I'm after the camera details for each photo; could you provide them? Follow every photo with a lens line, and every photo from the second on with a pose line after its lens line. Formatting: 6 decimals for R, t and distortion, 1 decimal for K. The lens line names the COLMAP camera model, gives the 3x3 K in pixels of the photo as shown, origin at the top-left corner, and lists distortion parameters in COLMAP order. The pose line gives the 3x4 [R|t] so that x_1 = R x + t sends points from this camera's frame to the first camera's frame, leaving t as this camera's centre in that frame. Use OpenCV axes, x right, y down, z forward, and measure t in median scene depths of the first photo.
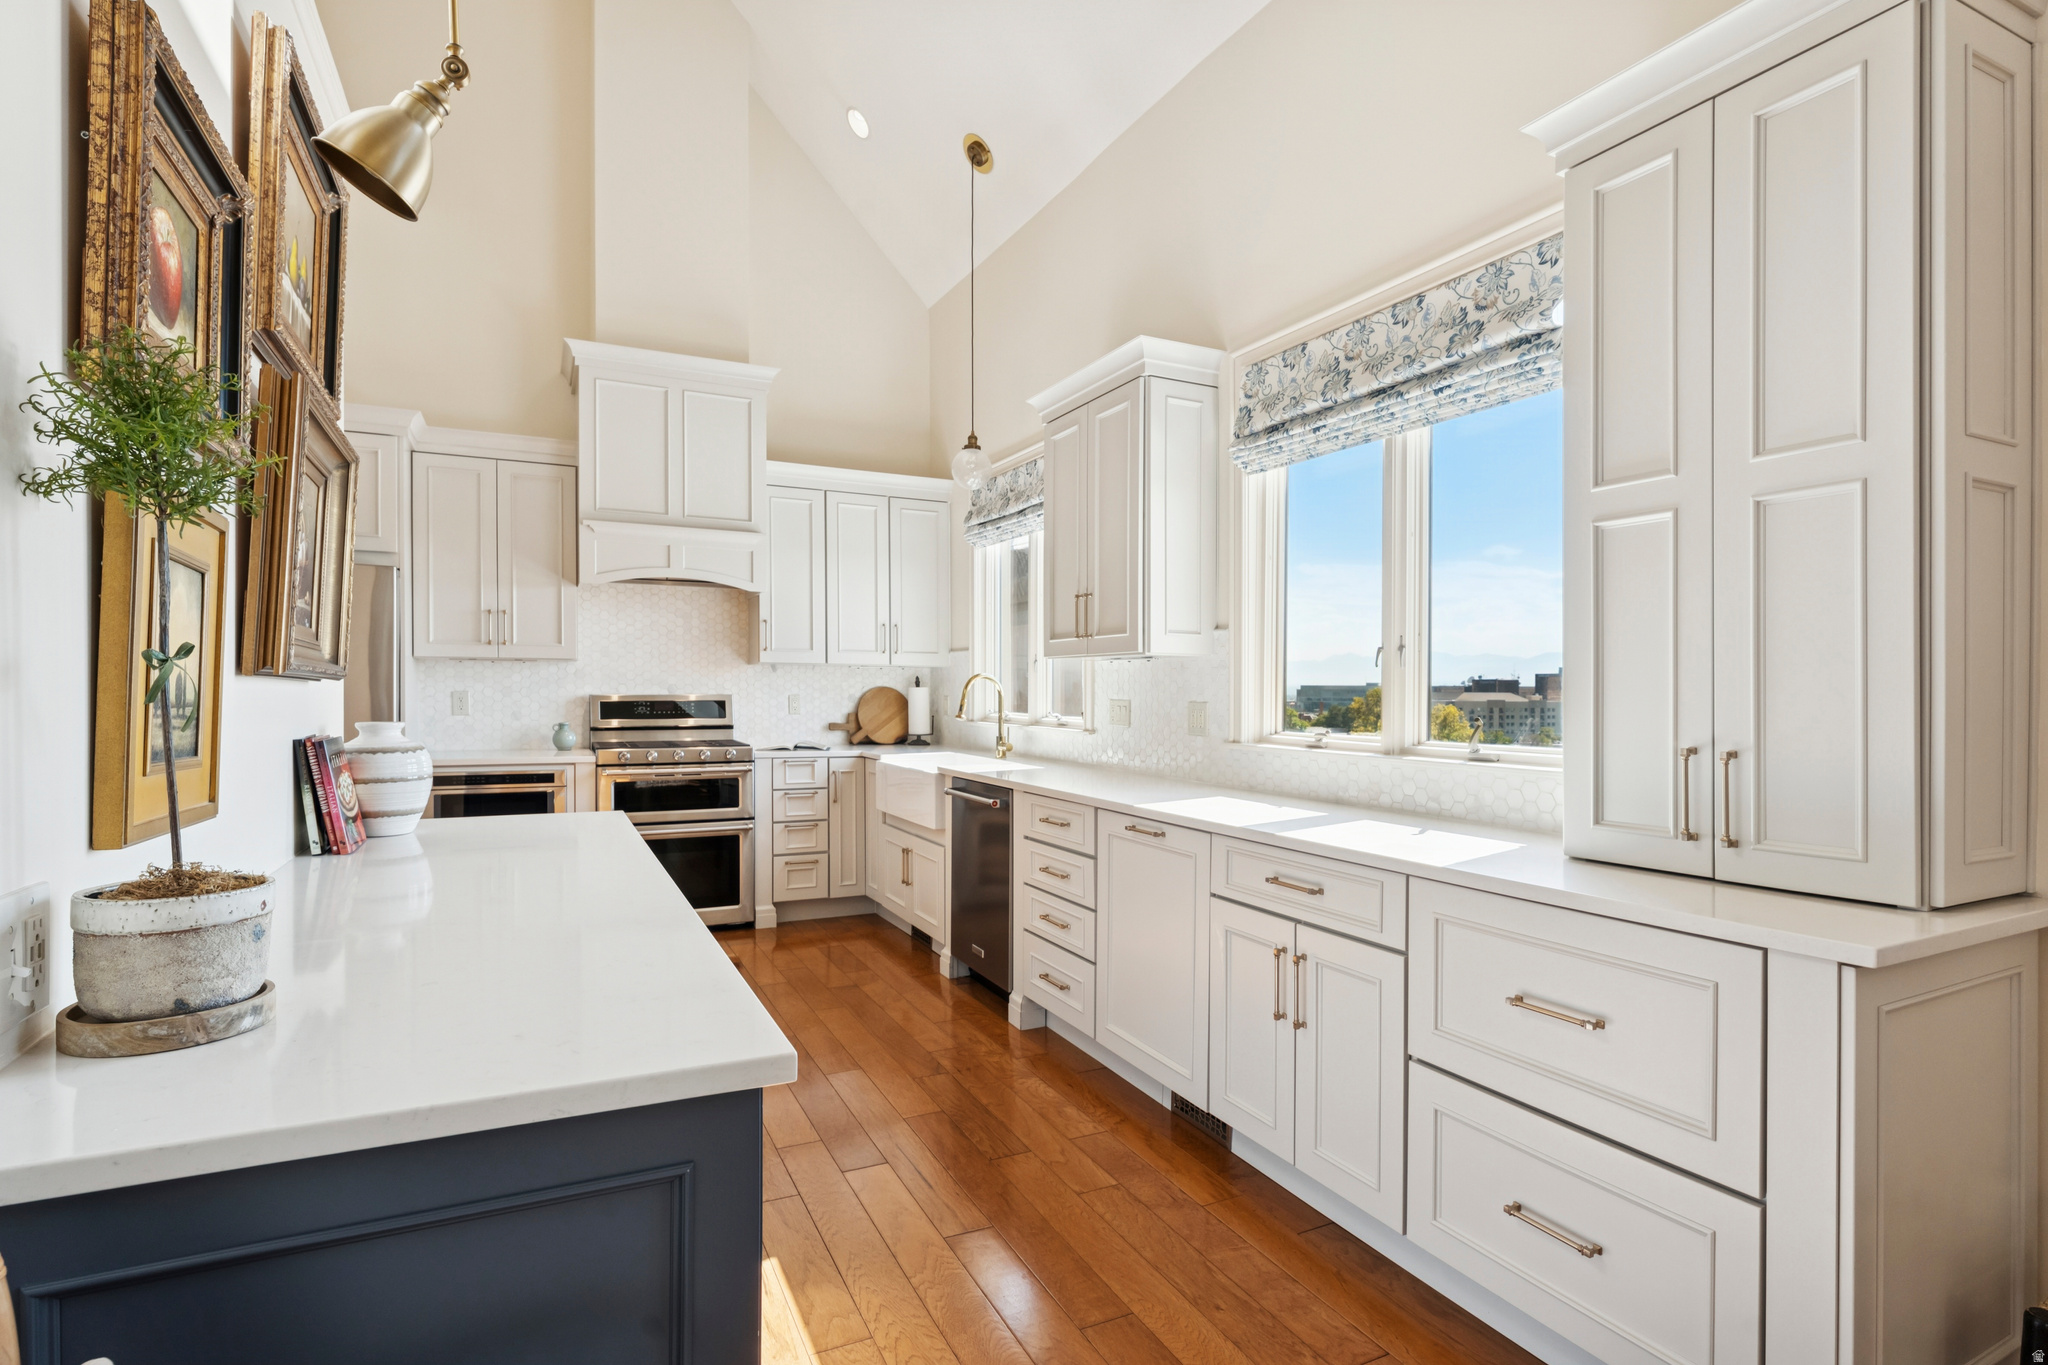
lens RADIAL K [[1014.3, 0, 1016.1], [0, 1014.3, 685.4], [0, 0, 1]] dist [-0.003452, -0.000508]
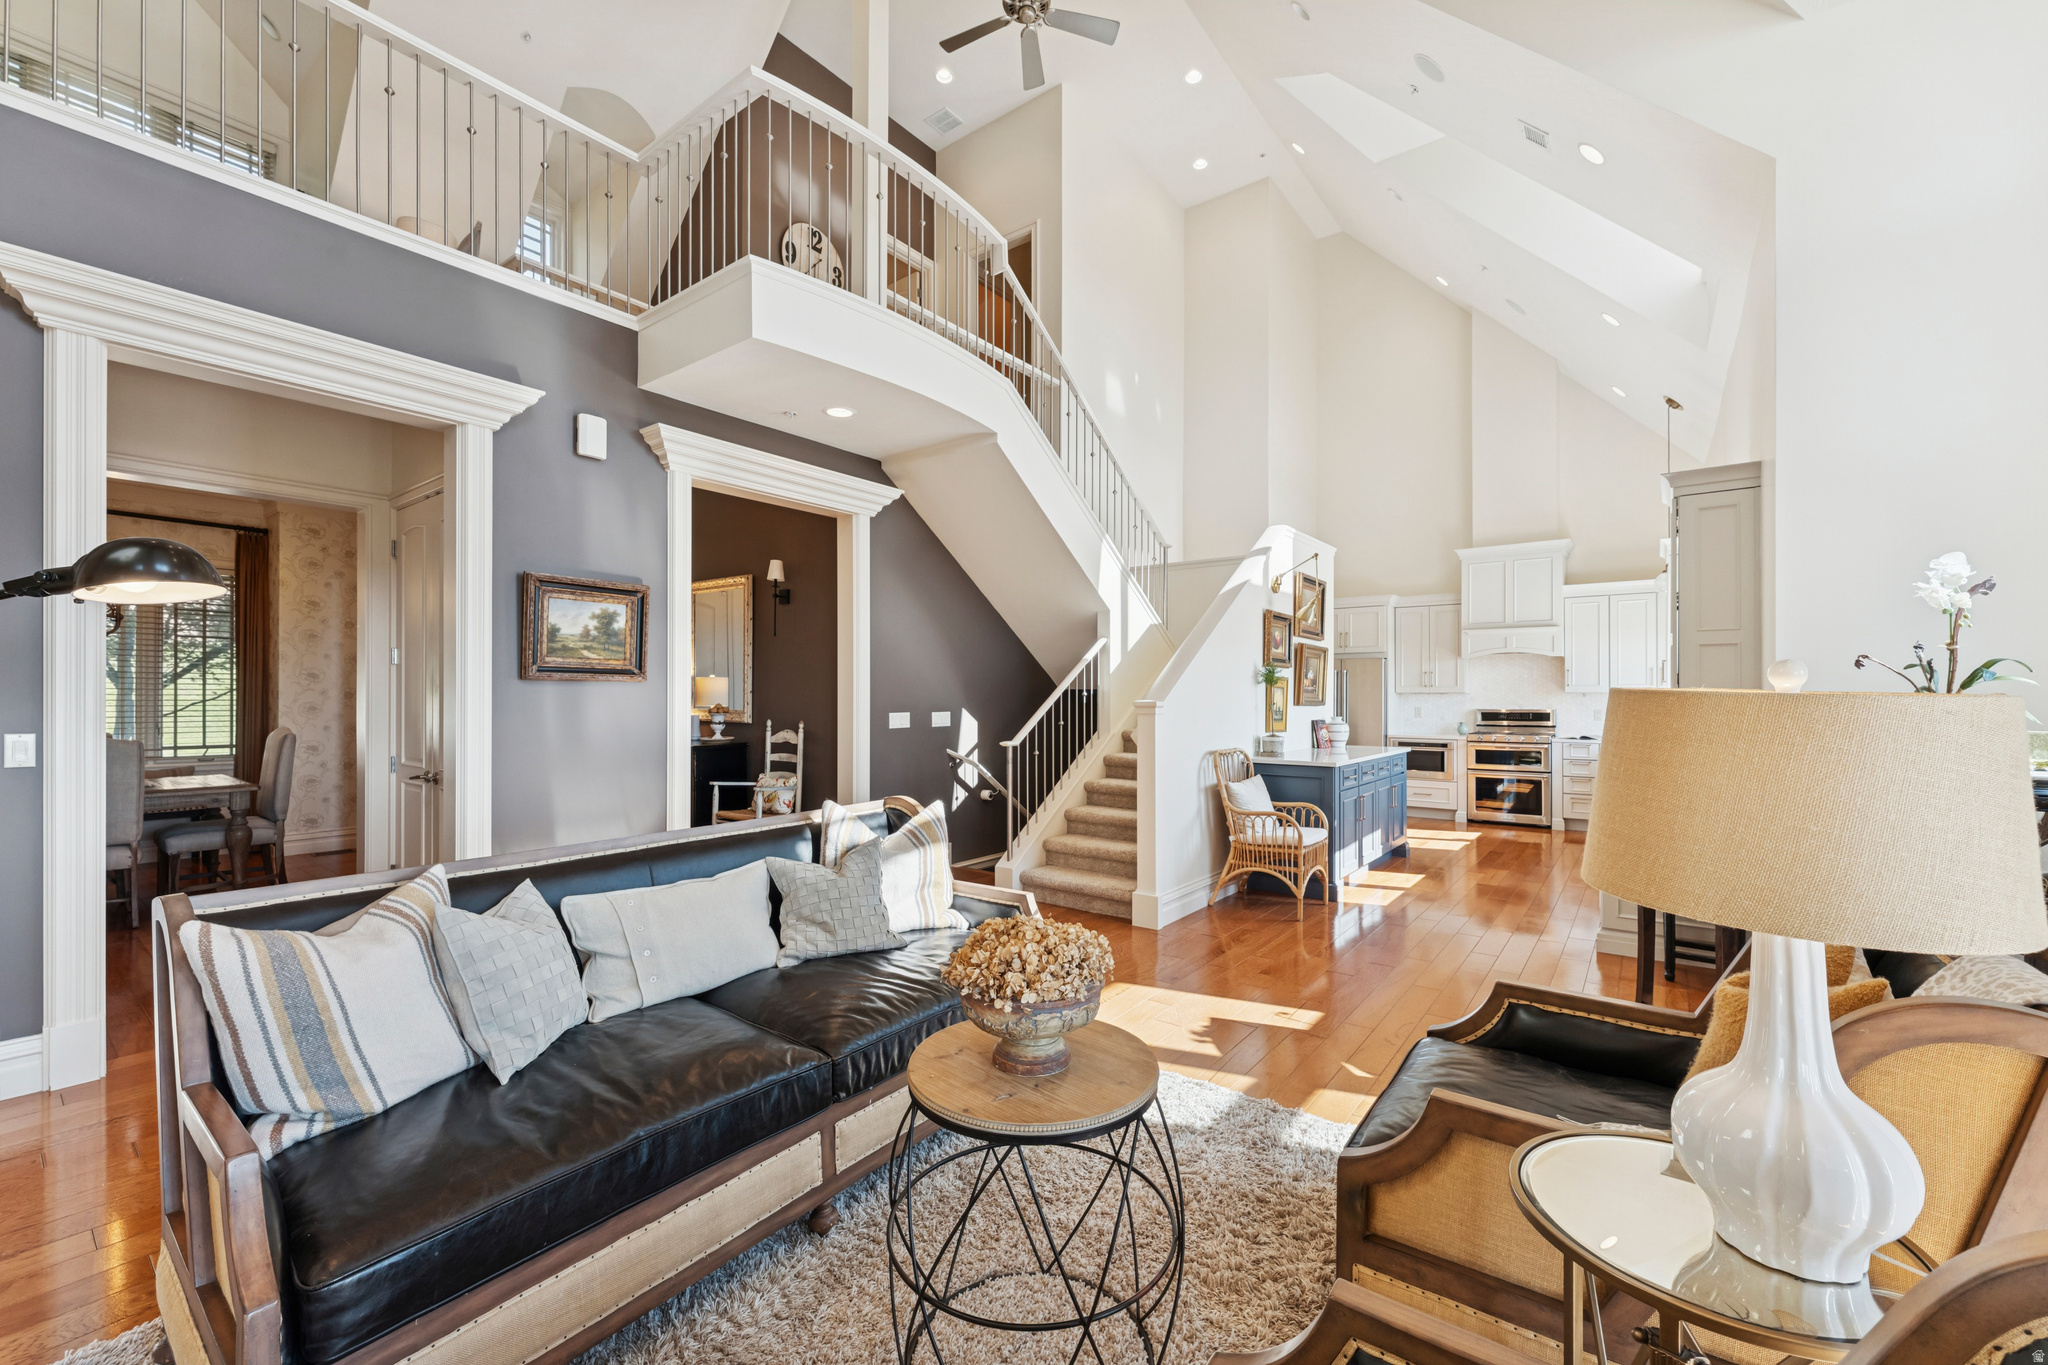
lens RADIAL K [[827.6, 0, 1035.0], [0, 827.6, 696.8], [0, 0, 1]] dist [0.004265, -0.001595]
pose [[0.456342, -0.003200, -0.889798, 0.950680], [0.002327, 0.999994, -0.002403, -0.019511], [0.889801, -0.000974, 0.456347, -0.827347]]
